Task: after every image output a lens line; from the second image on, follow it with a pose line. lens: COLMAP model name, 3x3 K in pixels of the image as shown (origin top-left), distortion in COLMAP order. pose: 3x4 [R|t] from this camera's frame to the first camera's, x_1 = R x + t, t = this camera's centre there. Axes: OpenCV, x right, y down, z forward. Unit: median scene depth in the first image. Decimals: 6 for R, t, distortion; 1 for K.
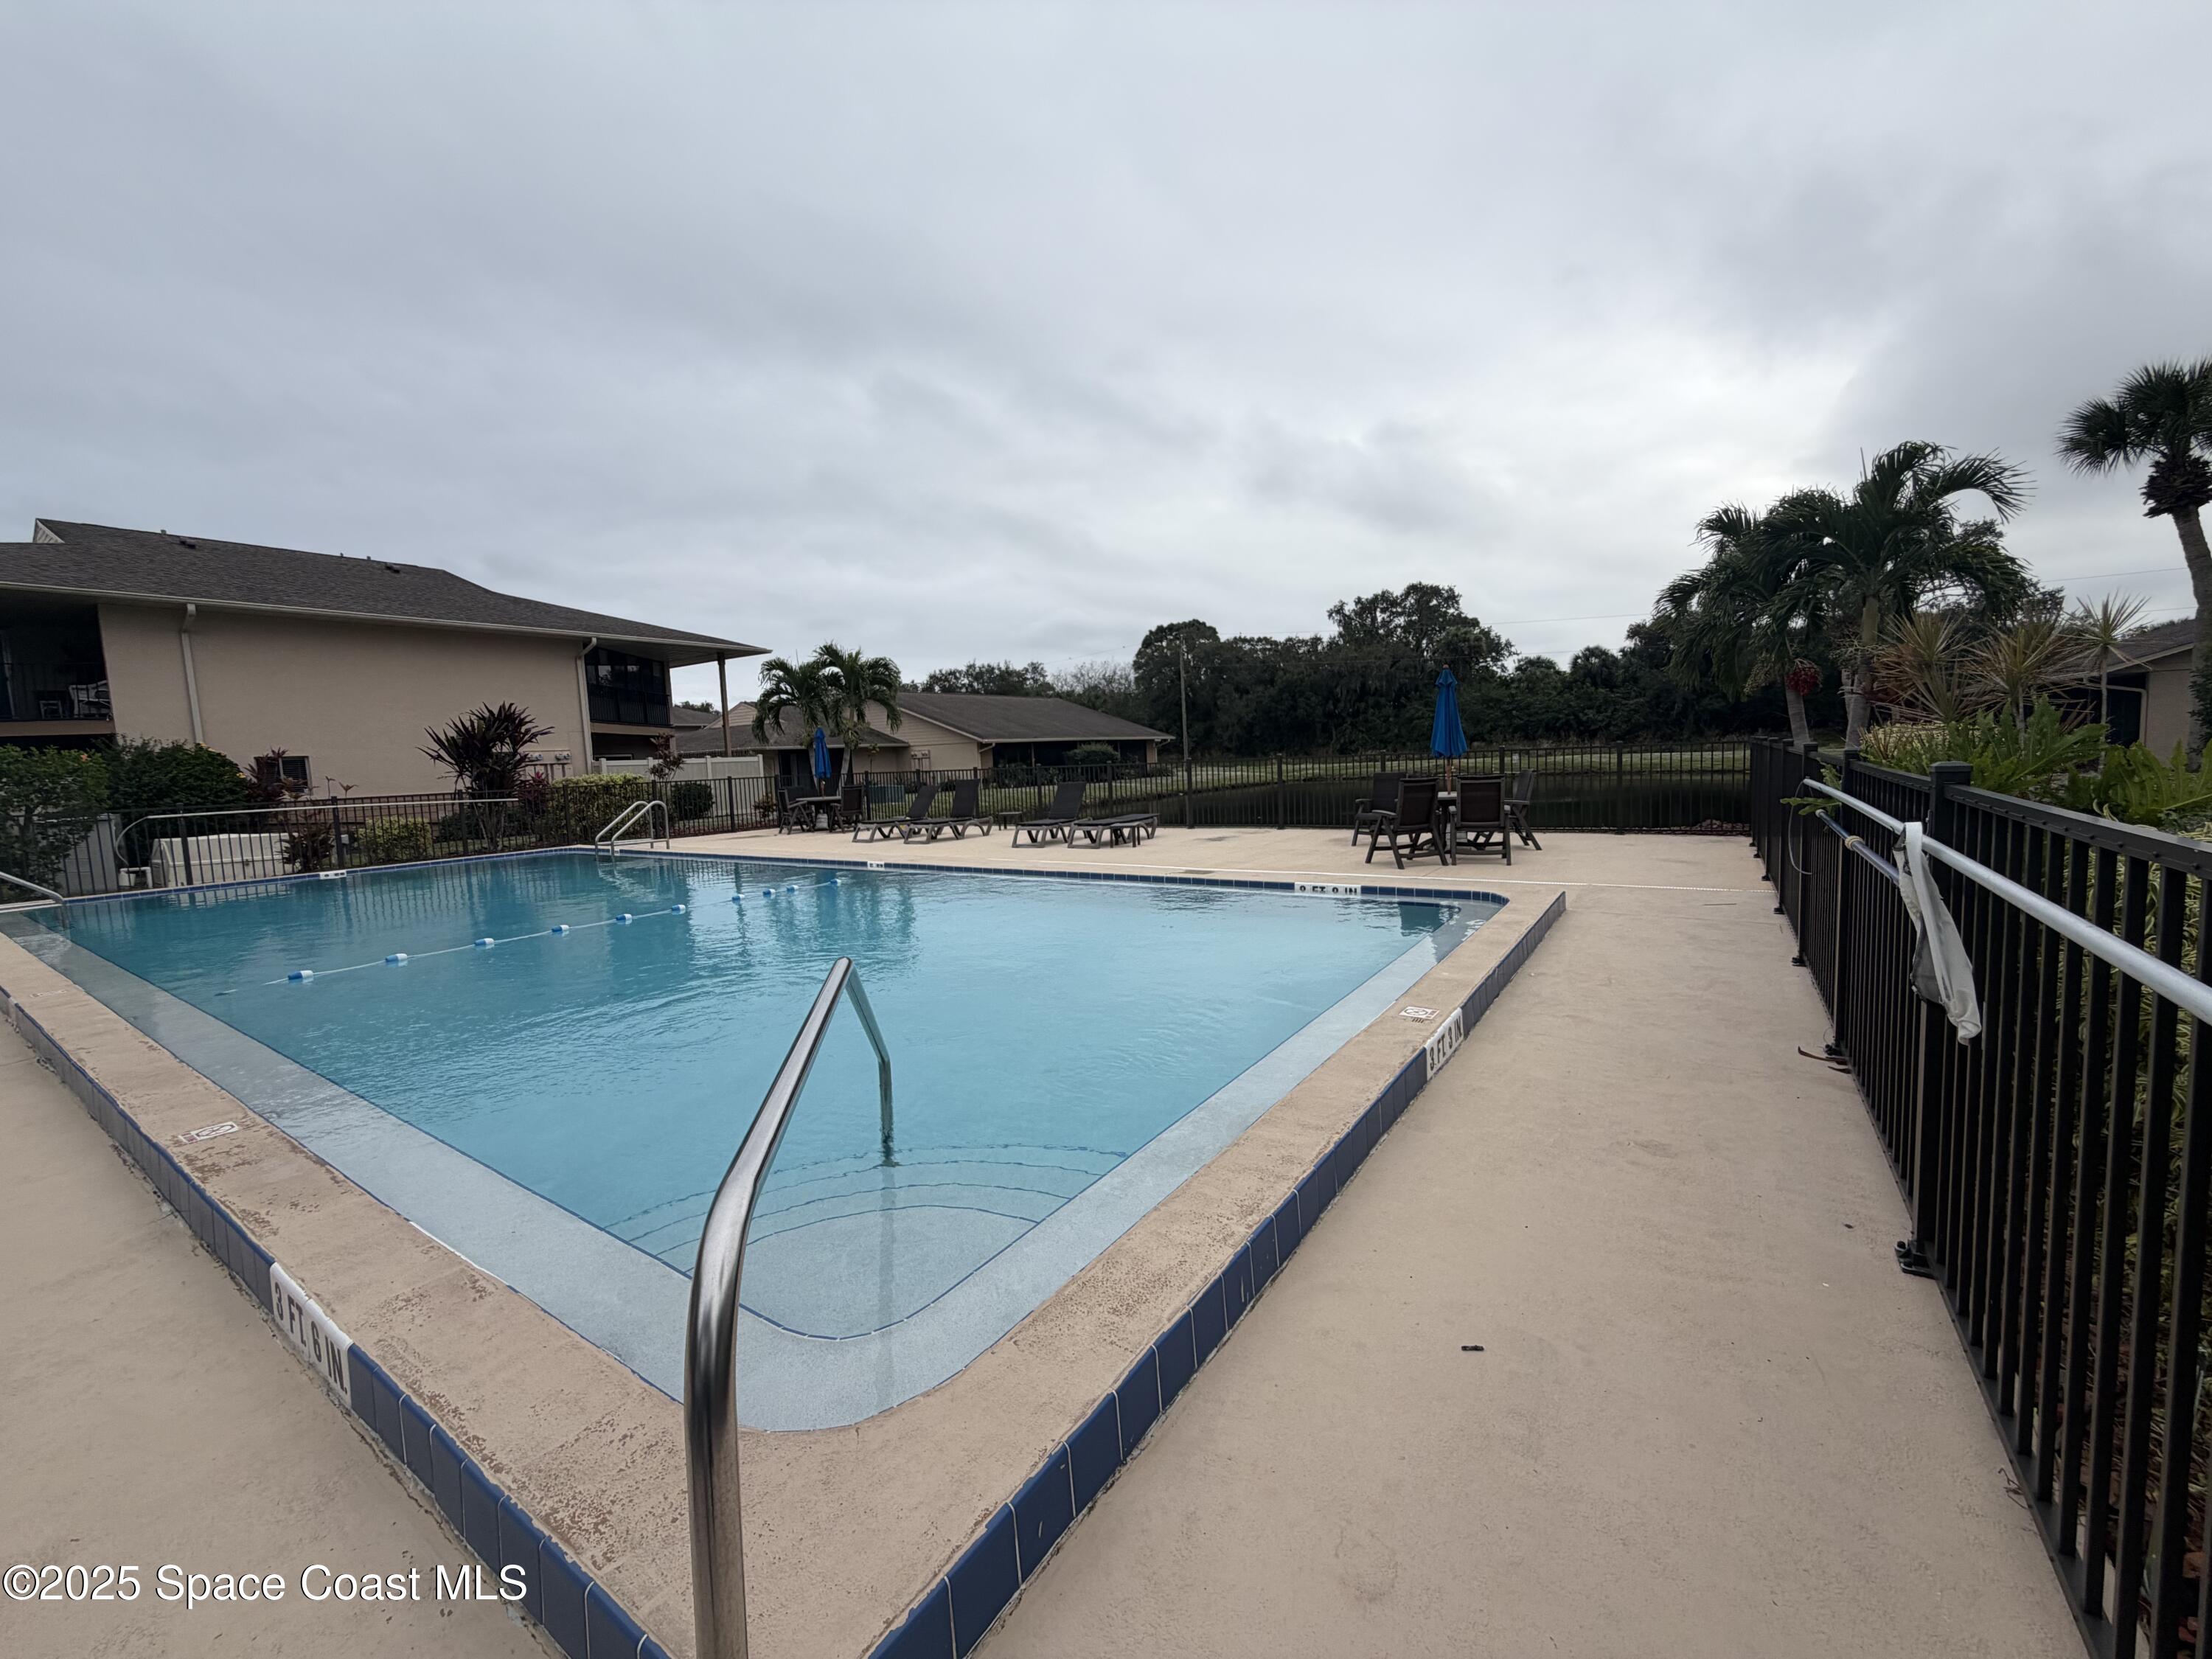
lens RADIAL K [[878.6, 0, 1096.8], [0, 878.6, 827.0], [0, 0, 1]] dist [-0.000409, -0.000202]
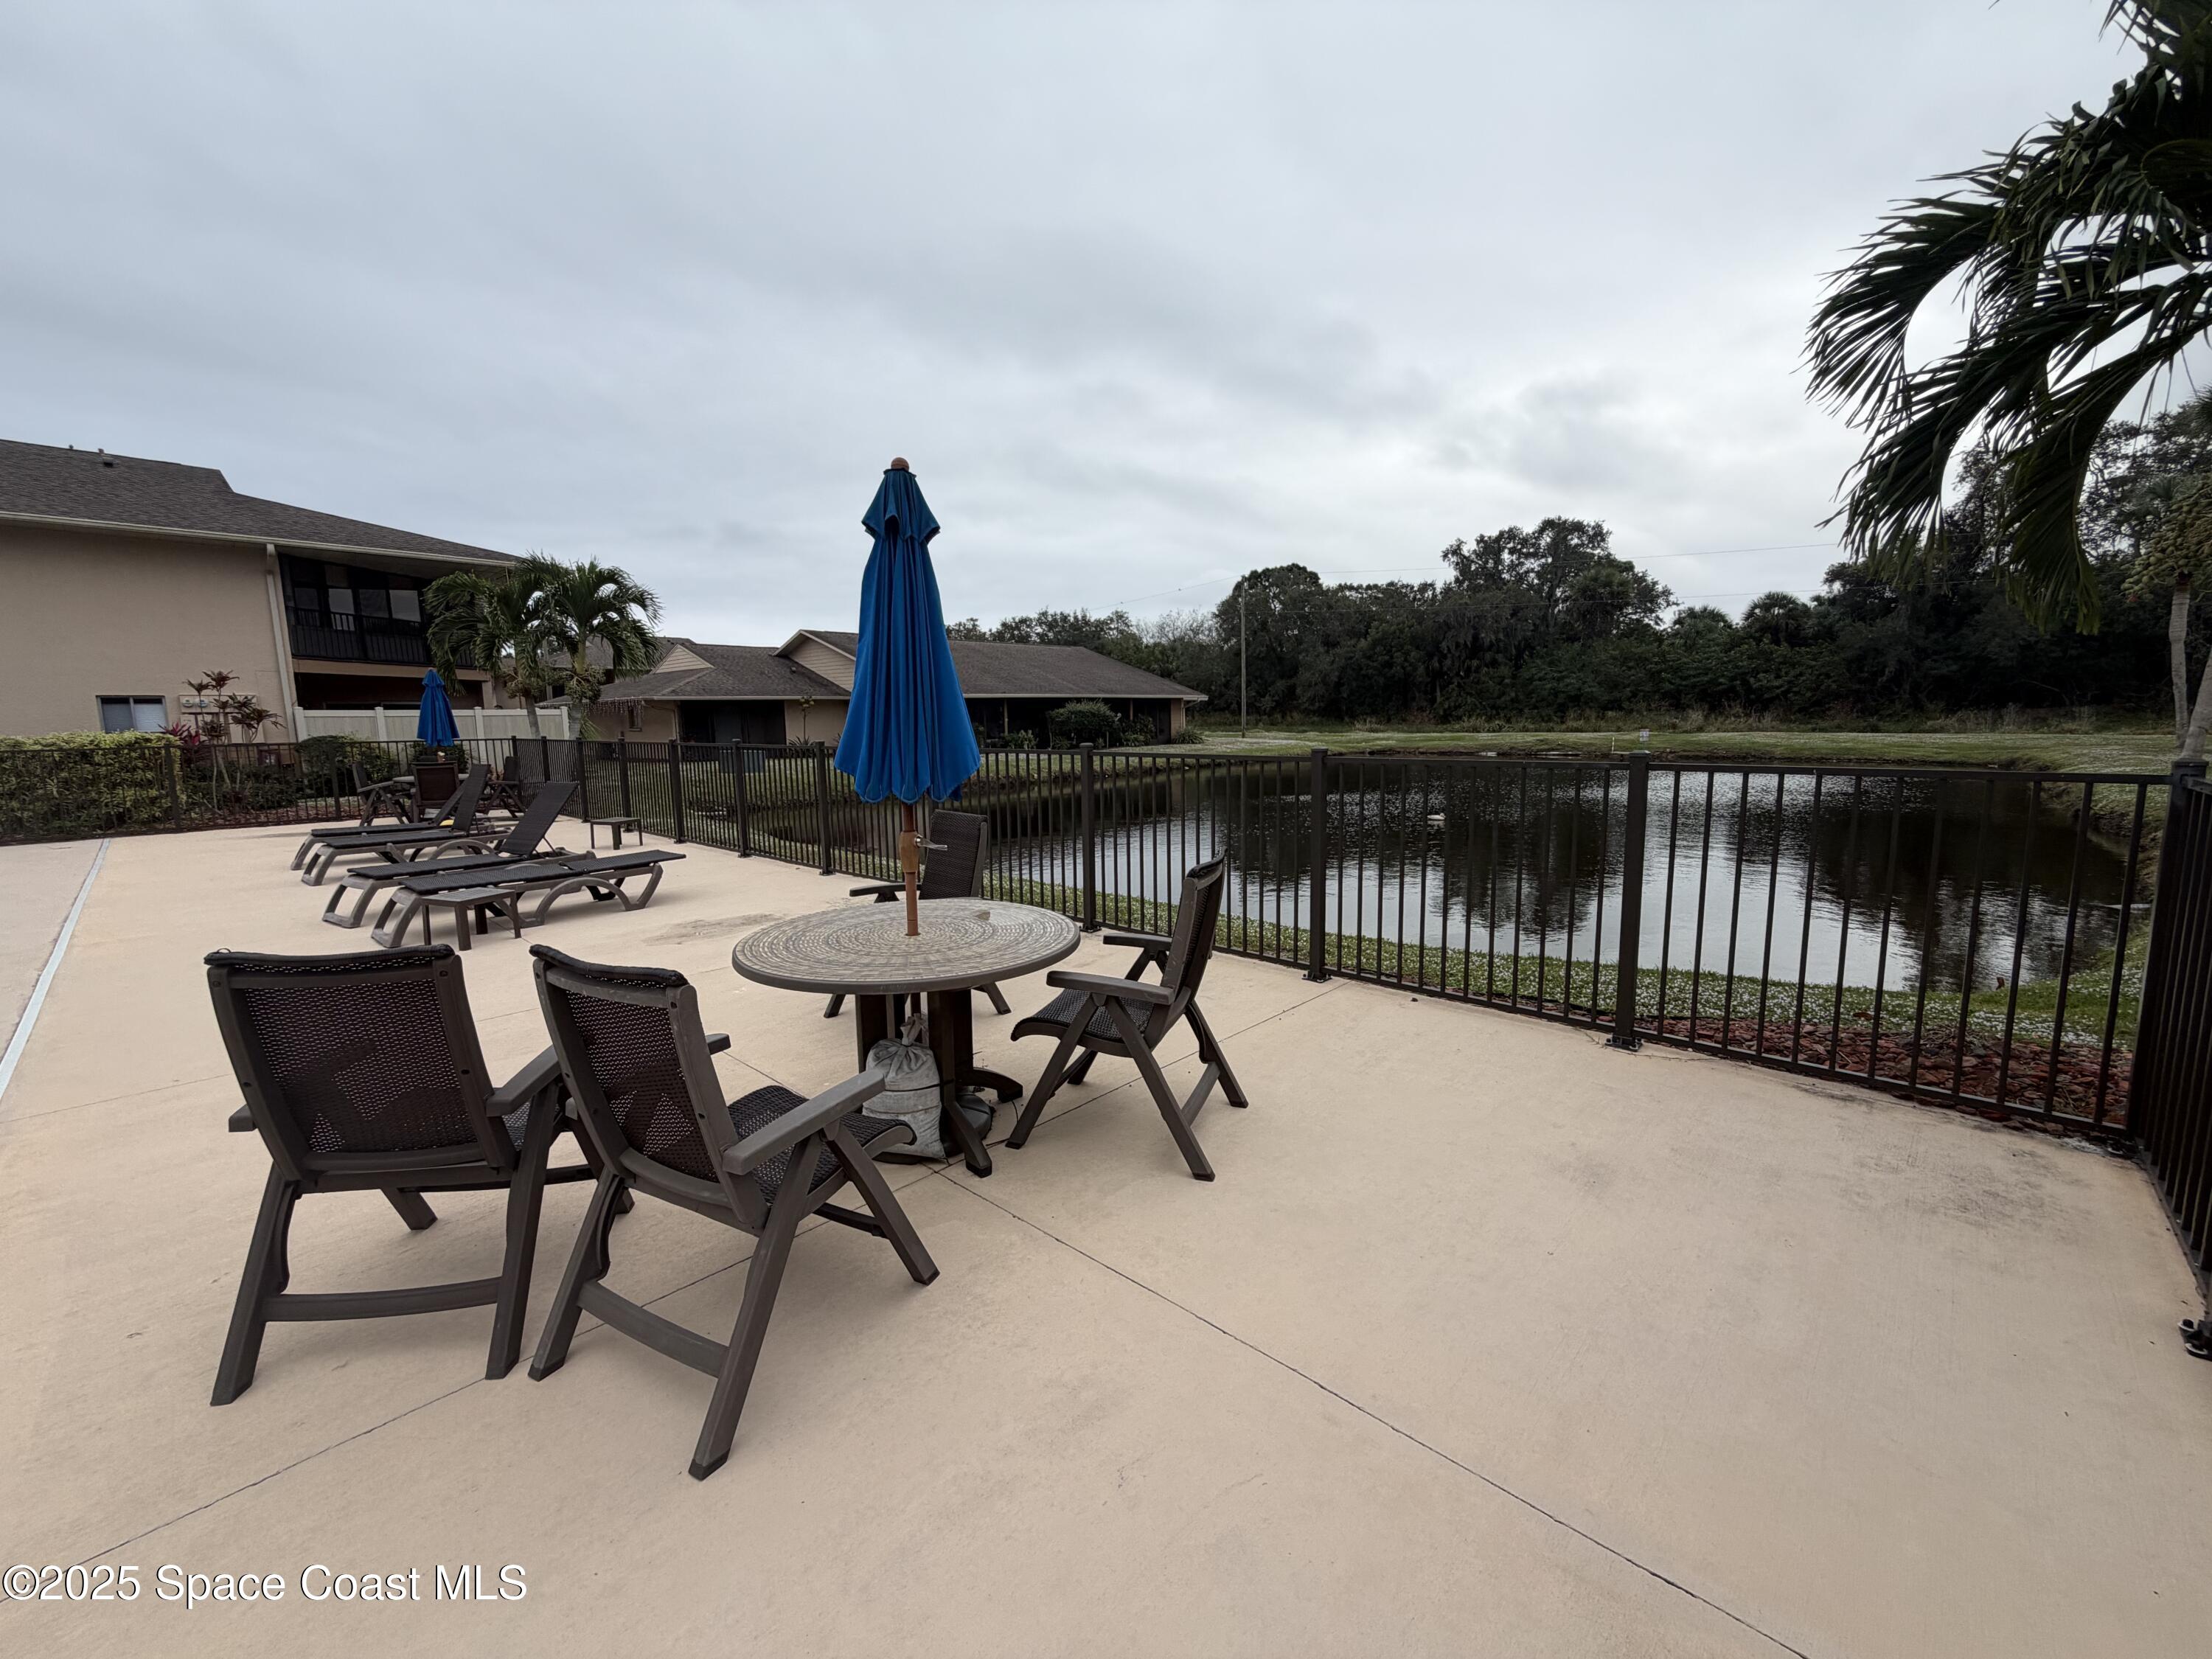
lens RADIAL K [[878.6, 0, 1105.3], [0, 878.6, 825.1], [0, 0, 1]] dist [-0.000409, -0.000202]
pose [[0.989802, 0.042372, -0.136006, 0.085902], [-0.035879, 0.998113, 0.049841, -0.014894], [0.137861, -0.044453, 0.989454, 0.128674]]
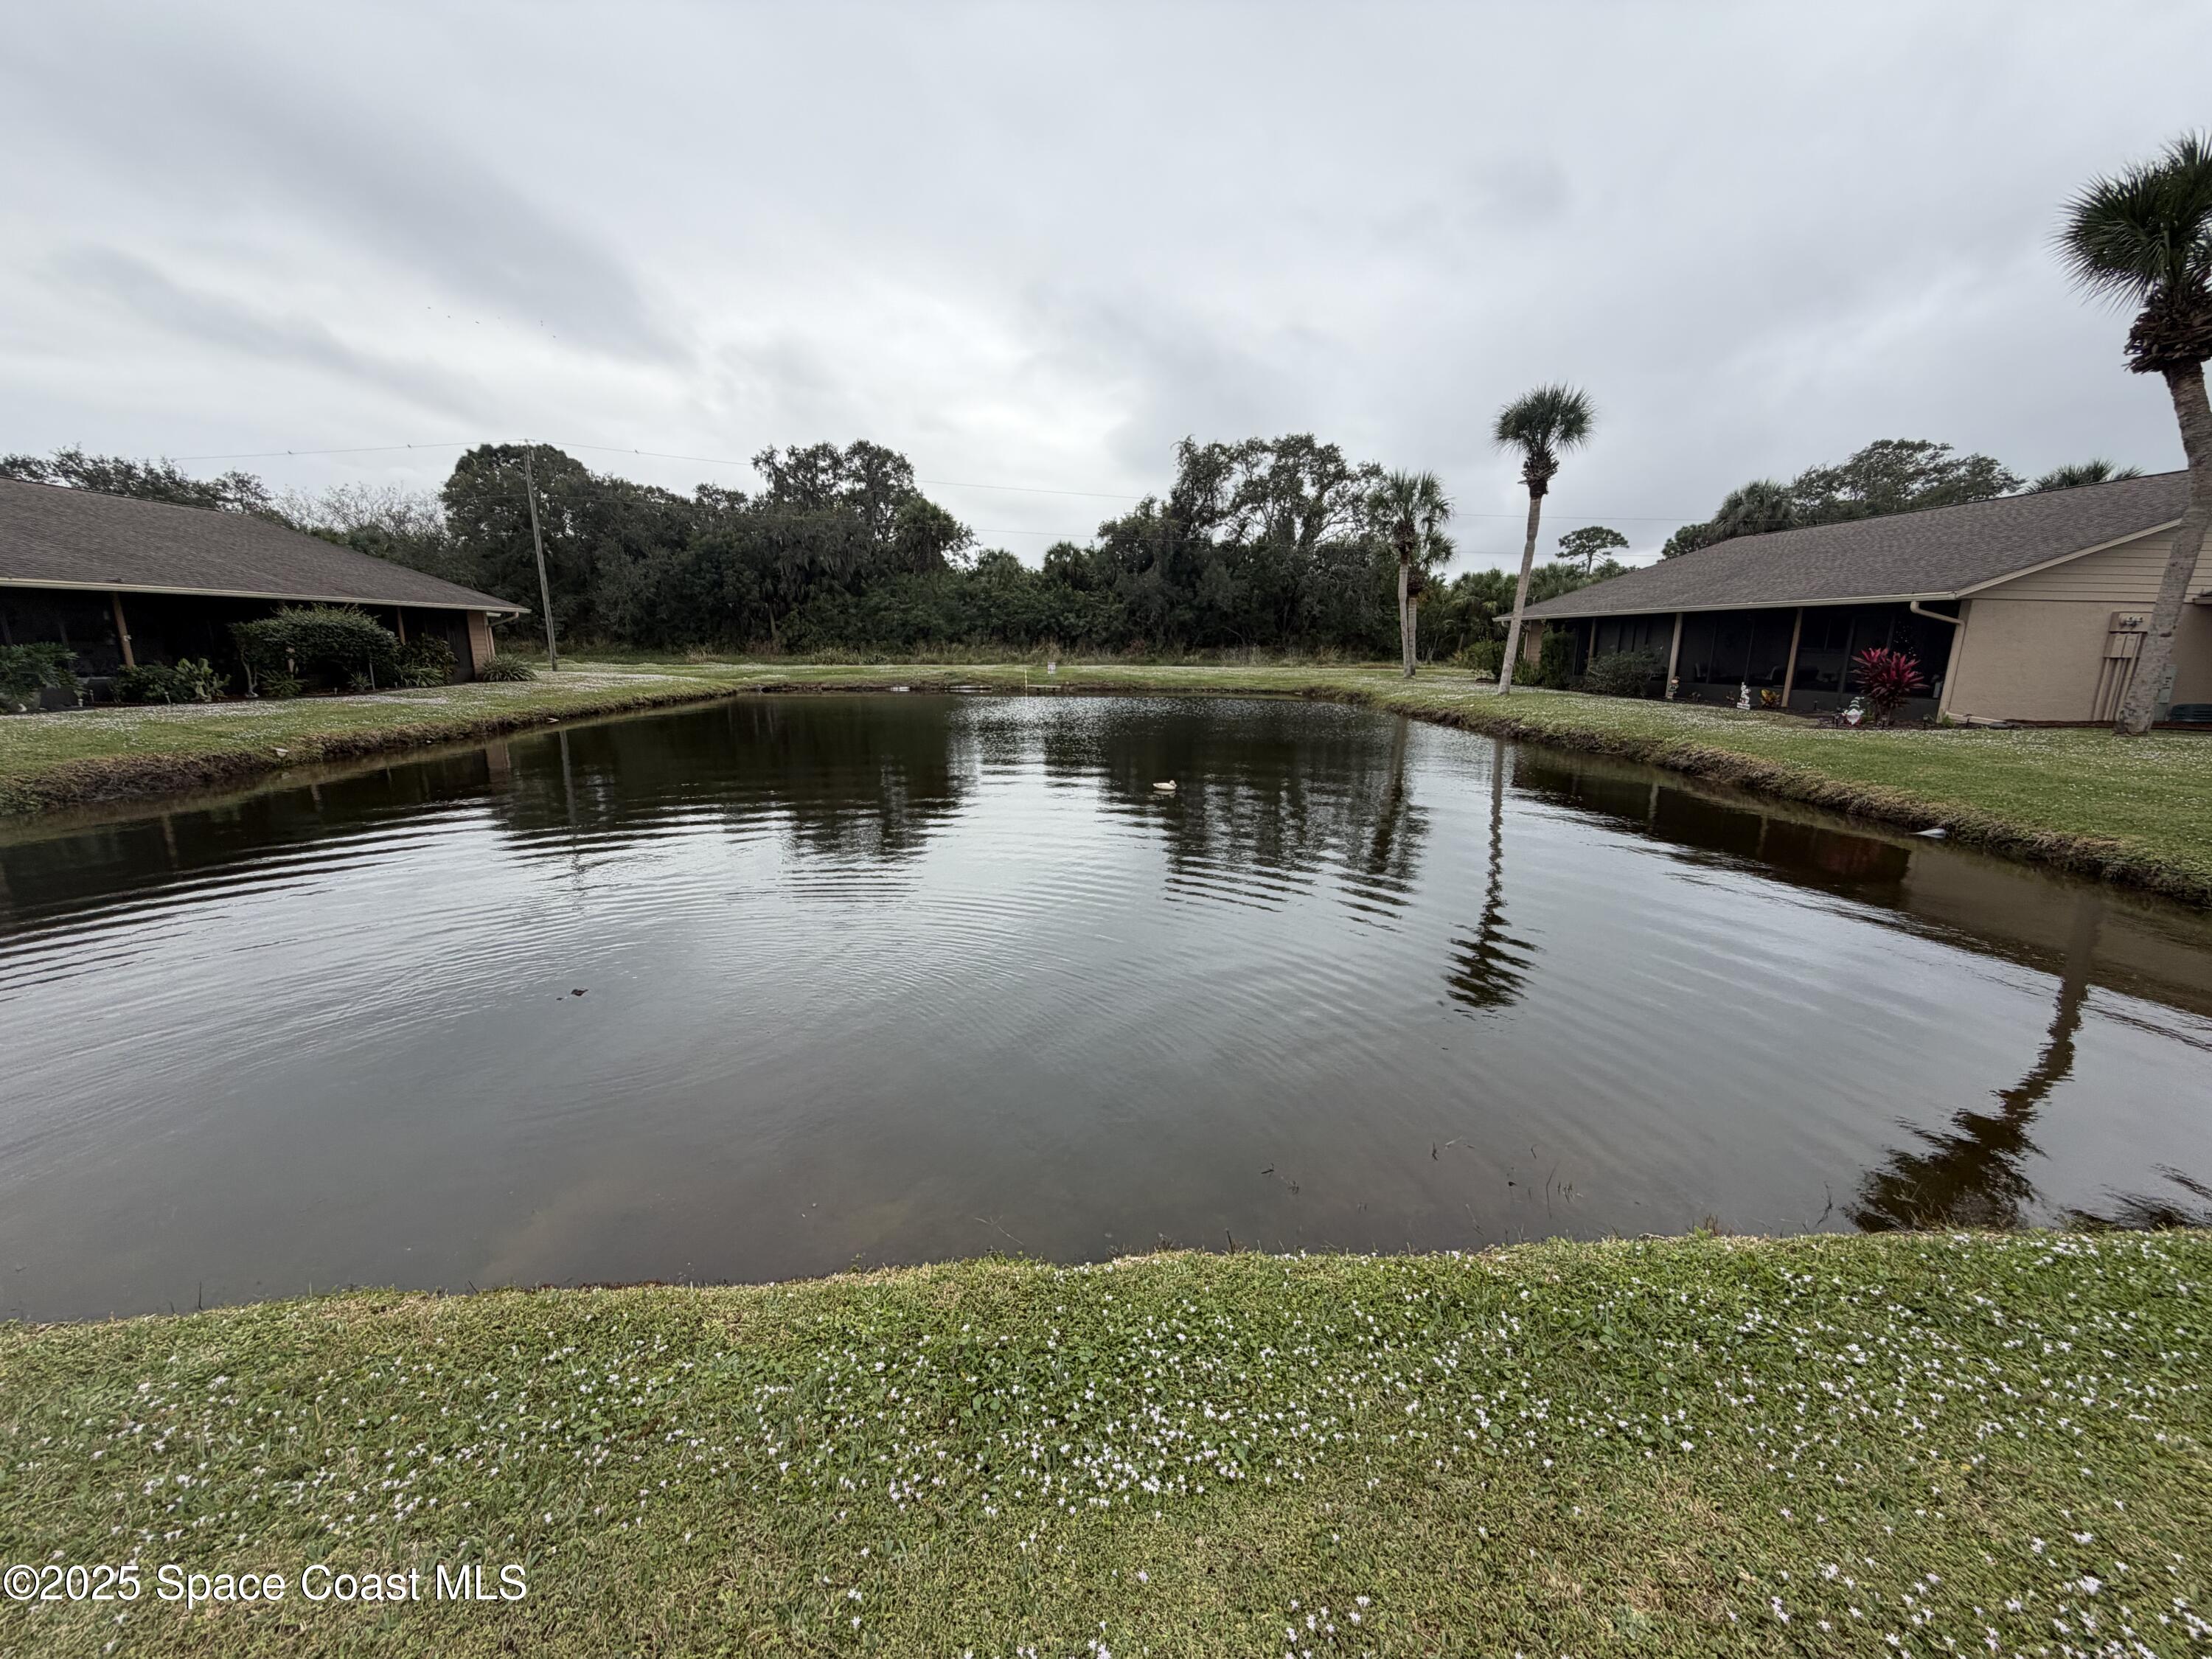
lens RADIAL K [[878.6, 0, 1099.7], [0, 878.6, 822.5], [0, 0, 1]] dist [-0.000409, -0.000202]
pose [[0.791043, -0.076222, 0.606994, 0.020208], [0.008864, 0.993532, 0.113210, -0.021370], [-0.611697, -0.084173, 0.786601, 0.251536]]
